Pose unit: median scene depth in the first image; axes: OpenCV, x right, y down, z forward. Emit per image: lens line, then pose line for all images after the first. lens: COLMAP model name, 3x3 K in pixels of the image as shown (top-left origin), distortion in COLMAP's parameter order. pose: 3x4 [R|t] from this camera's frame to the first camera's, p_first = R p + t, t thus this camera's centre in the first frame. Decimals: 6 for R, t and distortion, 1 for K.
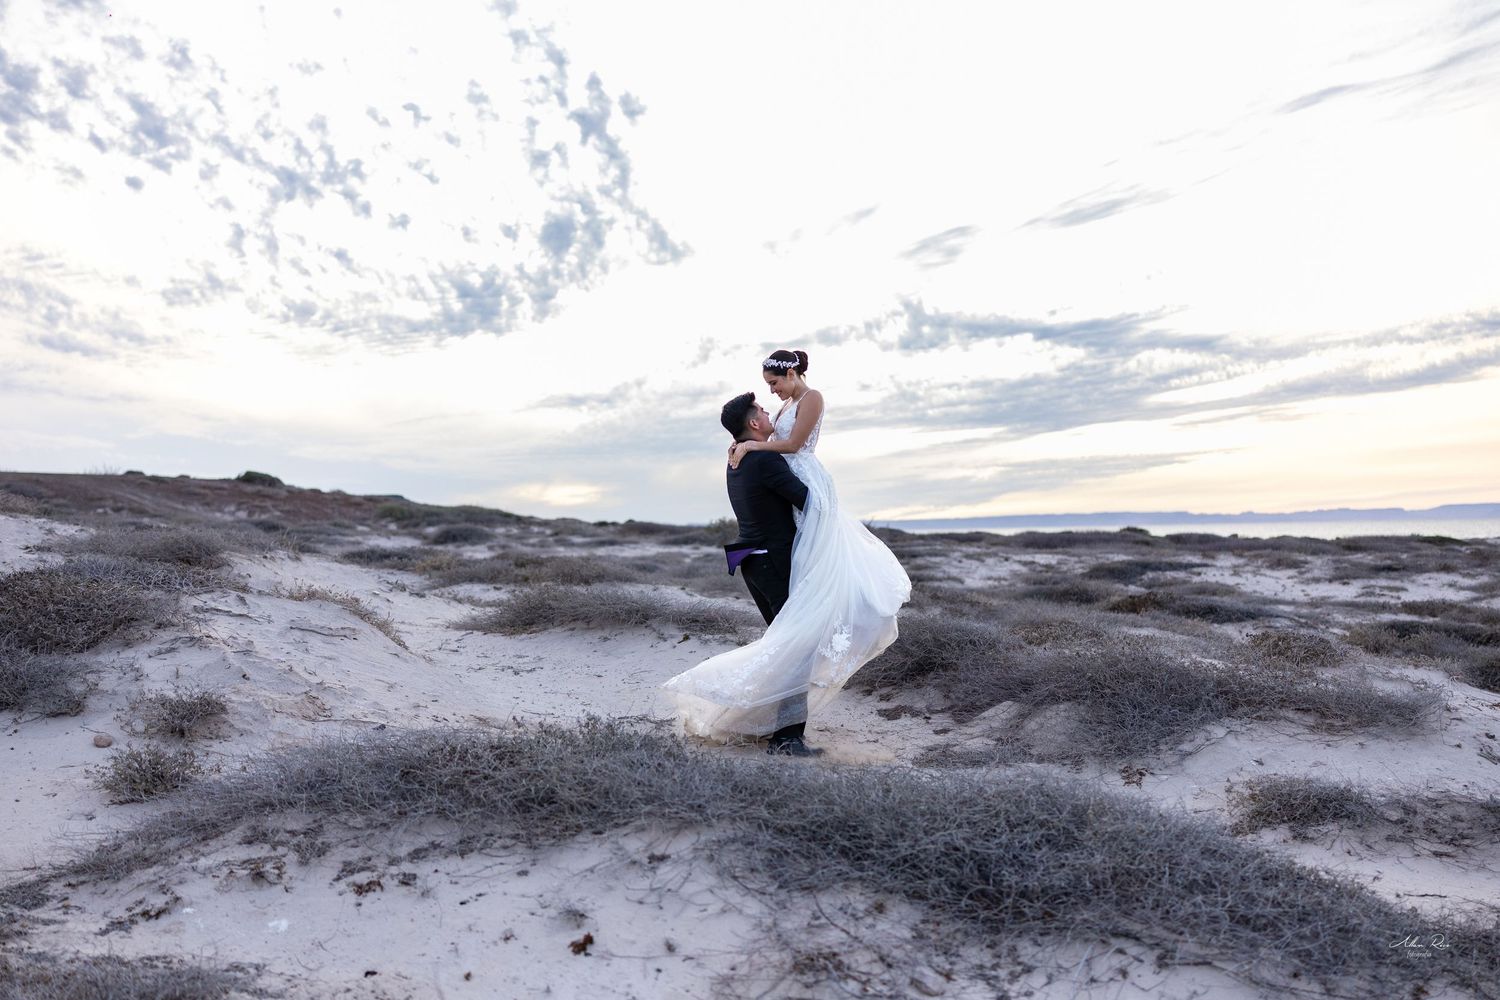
lens RADIAL K [[1424.4, 0, 762.0], [0, 1424.4, 495.4], [0, 0, 1]] dist [0.005596, 0.000000]
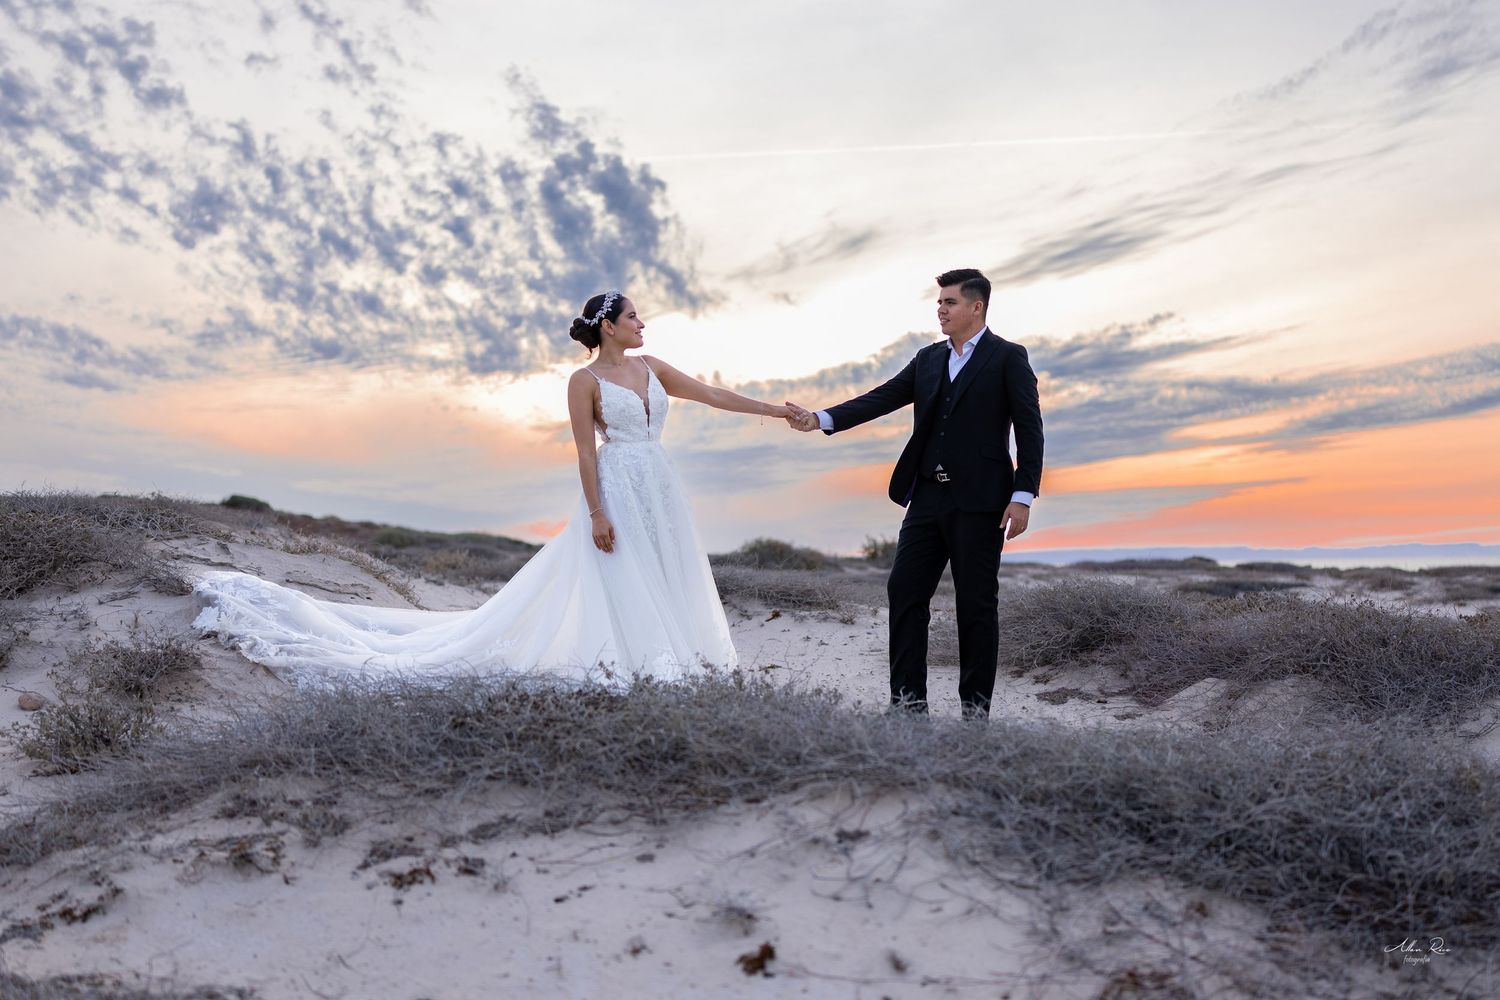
lens RADIAL K [[1538.6, 0, 788.4], [0, 1538.6, 498.9], [0, 0, 1]] dist [0.004655, 0.000000]
pose [[1.000000, 0.000353, -0.000282, -0.065996], [-0.000358, 0.999822, -0.018872, 0.073037], [0.000275, 0.018872, 0.999822, 0.186052]]
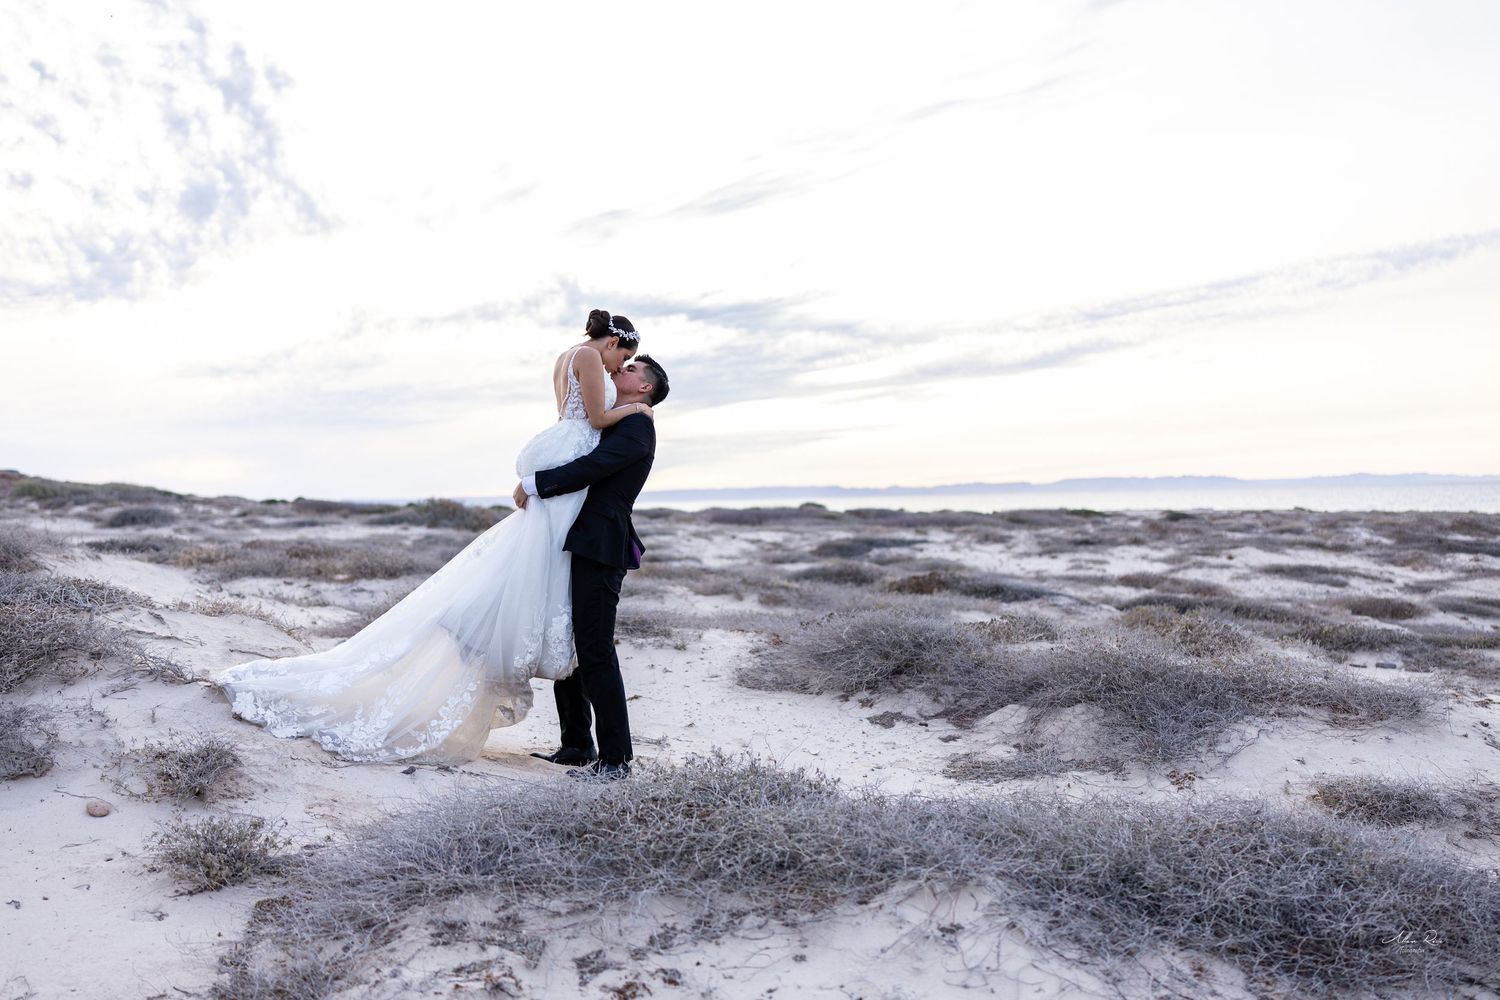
lens RADIAL K [[1424.4, 0, 753.1], [0, 1424.4, 490.5], [0, 0, 1]] dist [0.005596, 0.000000]
pose [[0.974137, -0.003414, 0.225932, -0.249462], [0.000190, 0.999898, 0.014293, -0.016211], [-0.225957, -0.013880, 0.974038, 0.120117]]
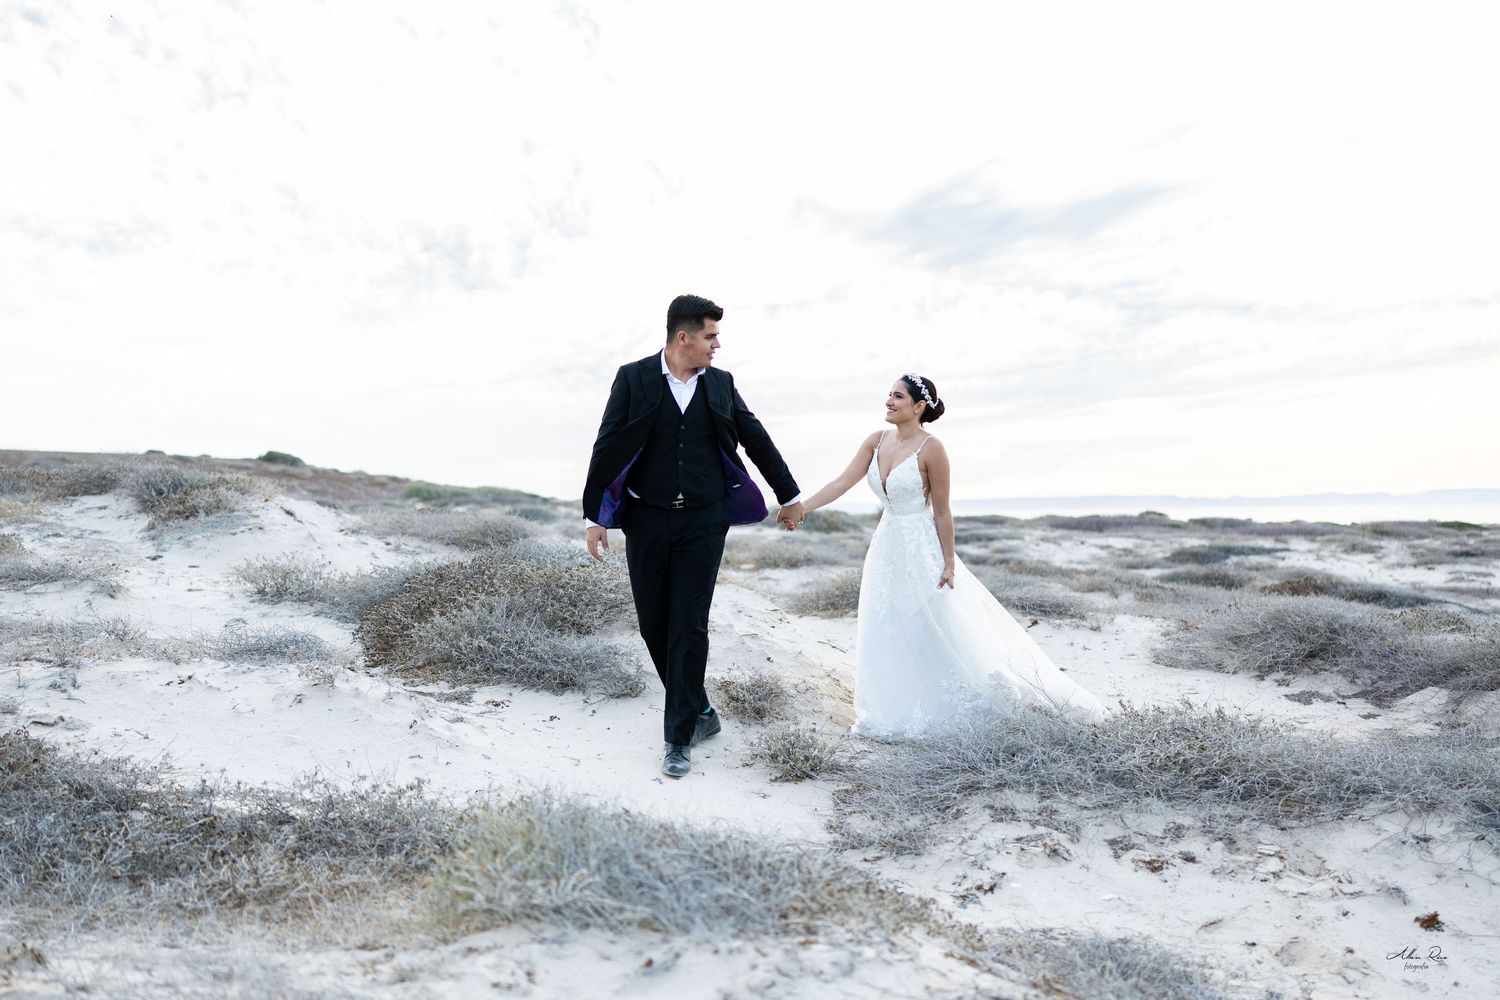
lens RADIAL K [[1424.4, 0, 748.4], [0, 1424.4, 504.4], [0, 0, 1]] dist [0.005596, 0.000000]
pose [[0.999983, 0.004712, -0.003360, -0.364616], [-0.004646, 0.999799, 0.019509, -0.004593], [0.003451, -0.019493, 0.999804, -0.023847]]
